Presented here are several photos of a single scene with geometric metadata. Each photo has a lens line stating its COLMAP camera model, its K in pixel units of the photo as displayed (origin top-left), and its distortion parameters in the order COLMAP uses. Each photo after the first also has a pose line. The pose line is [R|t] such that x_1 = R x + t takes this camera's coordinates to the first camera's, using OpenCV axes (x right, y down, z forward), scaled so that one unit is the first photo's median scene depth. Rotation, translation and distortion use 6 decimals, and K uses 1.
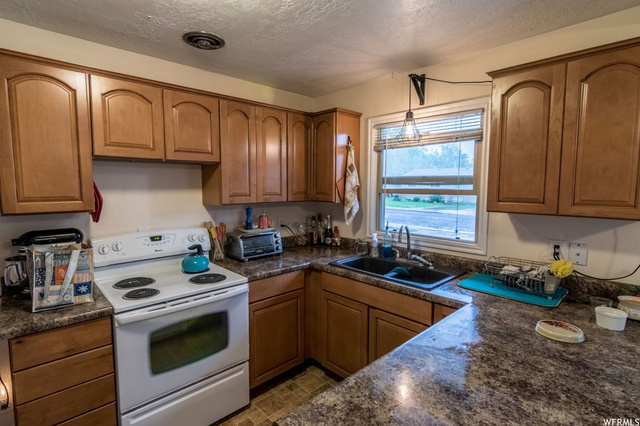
lens RADIAL K [[325.8, 0, 320.7], [0, 325.8, 212.4], [0, 0, 1]] dist [-0.000136, -0.000354]
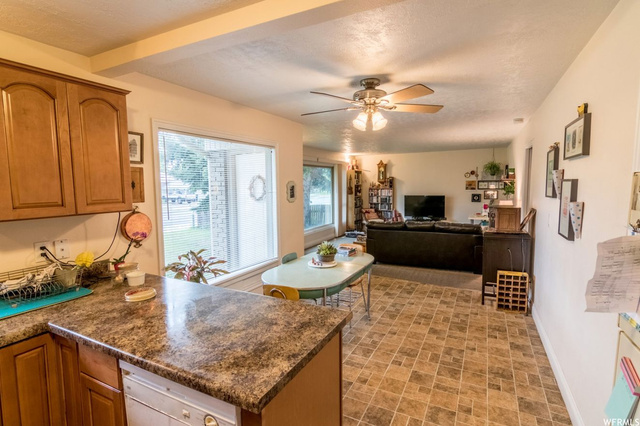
lens RADIAL K [[325.8, 0, 319.1], [0, 325.8, 212.2], [0, 0, 1]] dist [-0.000136, -0.000354]
pose [[-0.343588, -0.079155, 0.935779, -0.480913], [0.093715, 0.988578, 0.118031, -0.043051], [-0.934433, 0.128250, -0.332245, 0.437351]]
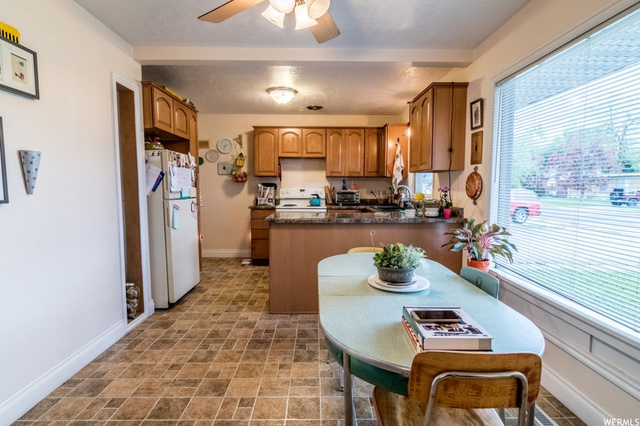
lens RADIAL K [[325.8, 0, 313.2], [0, 325.8, 209.7], [0, 0, 1]] dist [-0.000136, -0.000354]
pose [[0.731742, 0.051147, -0.679660, 1.283535], [-0.063273, 0.997972, 0.006980, 0.216193], [0.678639, 0.037897, 0.733494, -0.748204]]
